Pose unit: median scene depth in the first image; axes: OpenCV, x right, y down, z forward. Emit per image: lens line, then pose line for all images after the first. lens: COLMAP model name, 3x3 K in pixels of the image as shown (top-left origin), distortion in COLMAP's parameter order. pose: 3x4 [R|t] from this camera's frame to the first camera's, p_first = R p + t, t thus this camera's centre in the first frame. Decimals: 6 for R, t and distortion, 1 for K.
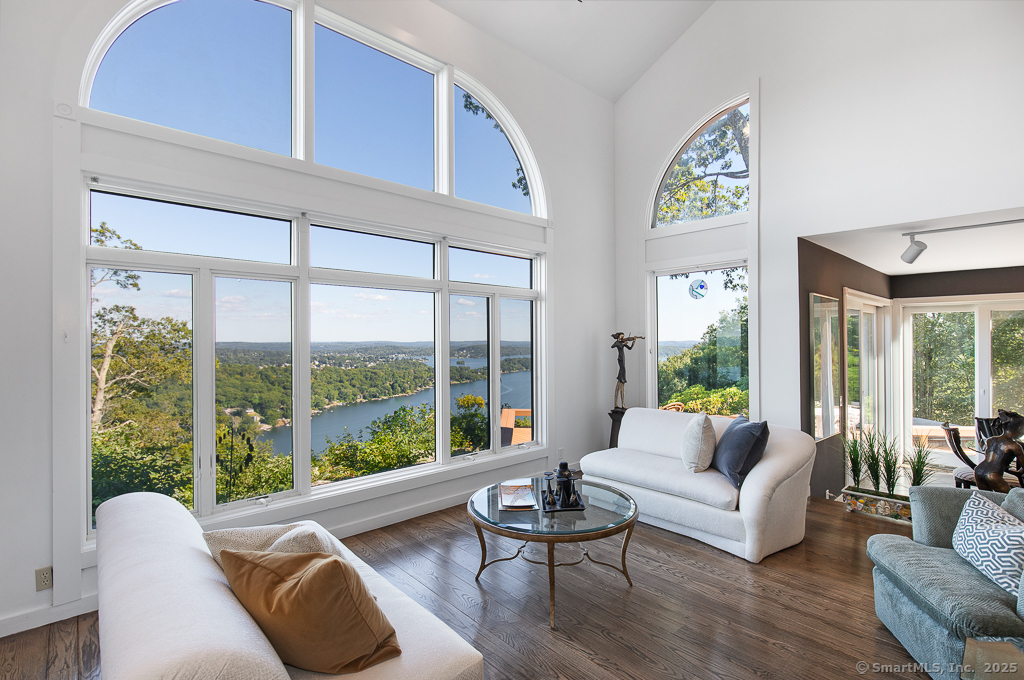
lens RADIAL K [[481.5, 0, 512.0], [0, 481.5, 346.6], [0, 0, 1]] dist [-0.004620, -0.002066]
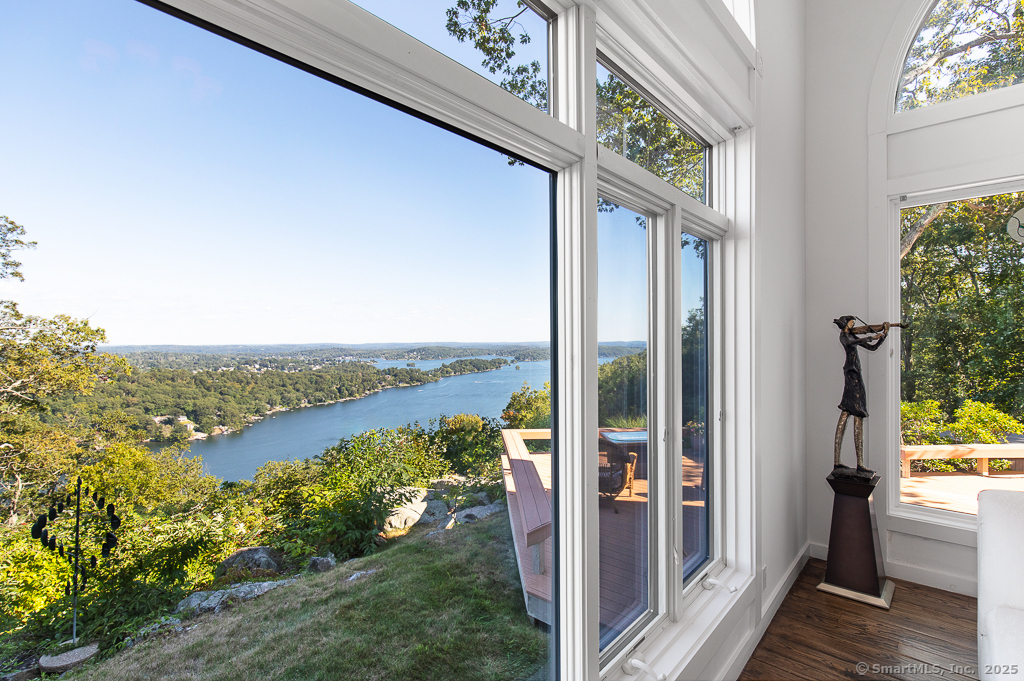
lens RADIAL K [[481.5, 0, 510.6], [0, 481.5, 348.0], [0, 0, 1]] dist [-0.004620, -0.002066]
pose [[0.995045, -0.006325, 0.099227, -0.037387], [0.006311, 0.999980, 0.000456, 0.000295], [-0.099227, 0.000172, 0.995065, 0.116311]]
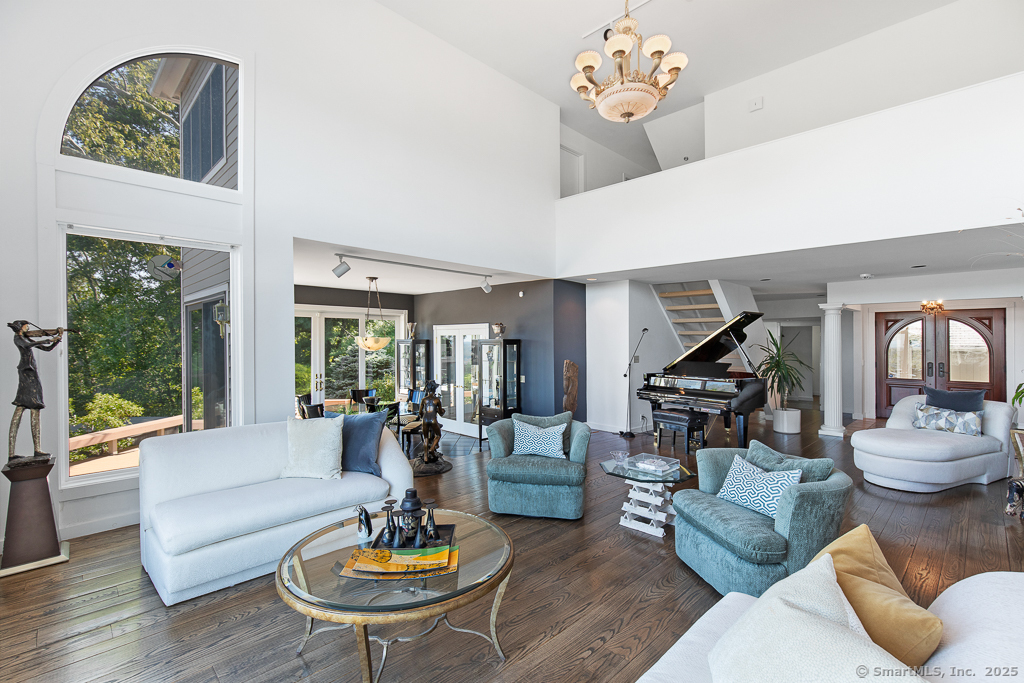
lens RADIAL K [[458.9, 0, 522.3], [0, 458.9, 342.1], [0, 0, 1]] dist [-0.000471, -0.000151]
pose [[-0.055295, -0.004251, 0.998461, -0.072827], [0.012008, 0.999916, 0.004922, -0.000037], [-0.998398, 0.012261, -0.055239, 0.097434]]
